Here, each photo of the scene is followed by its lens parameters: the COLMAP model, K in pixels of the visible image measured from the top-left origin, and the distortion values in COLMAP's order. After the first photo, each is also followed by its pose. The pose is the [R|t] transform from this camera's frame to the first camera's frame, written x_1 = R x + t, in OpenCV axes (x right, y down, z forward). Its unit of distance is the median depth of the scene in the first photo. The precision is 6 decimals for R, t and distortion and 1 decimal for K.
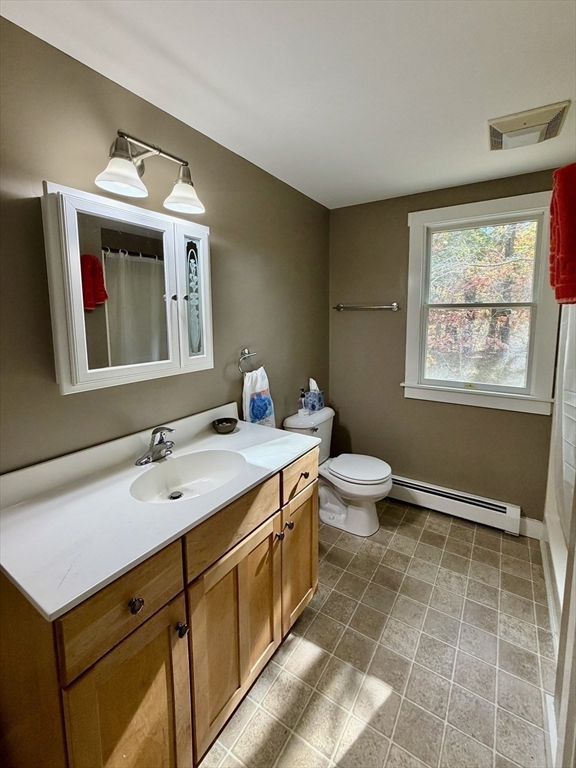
lens RADIAL K [[328.5, 0, 301.2], [0, 328.5, 354.4], [0, 0, 1]] dist [0.000842, -0.000135]
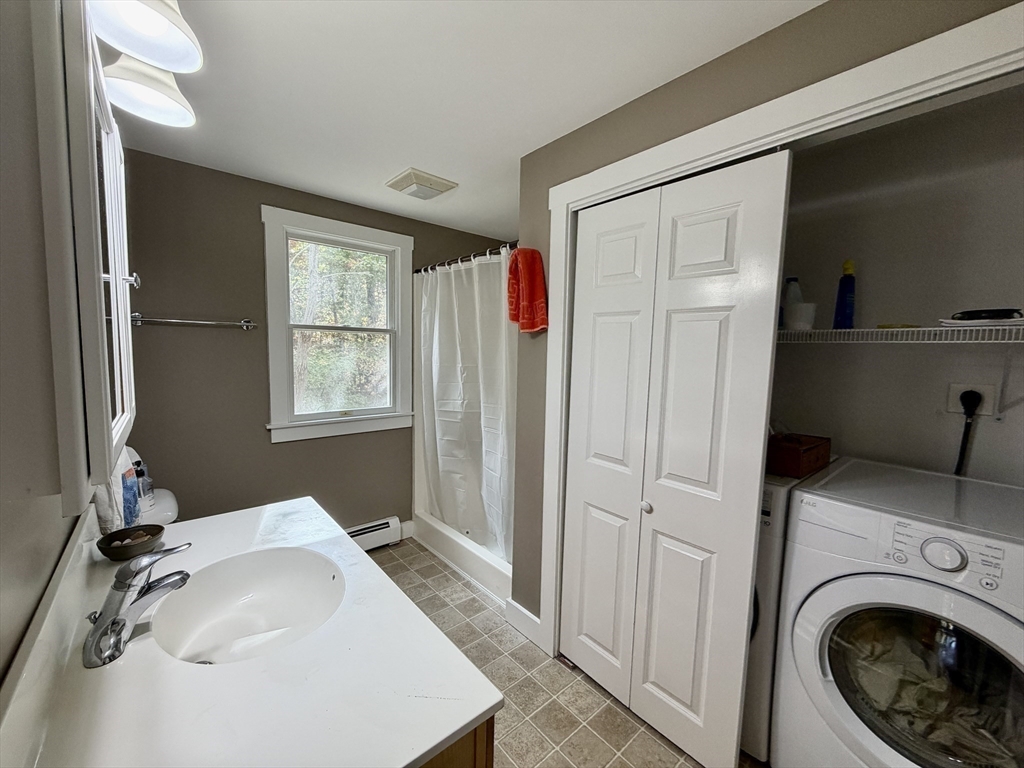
lens RADIAL K [[414.8, 0, 511.5], [0, 414.8, 385.3], [0, 0, 1]] dist [0.000390, 0.000078]
pose [[0.296107, -0.073062, 0.952356, -0.510731], [0.090541, 0.994728, 0.048162, 0.000095], [-0.950854, 0.071966, 0.301161, 0.191863]]
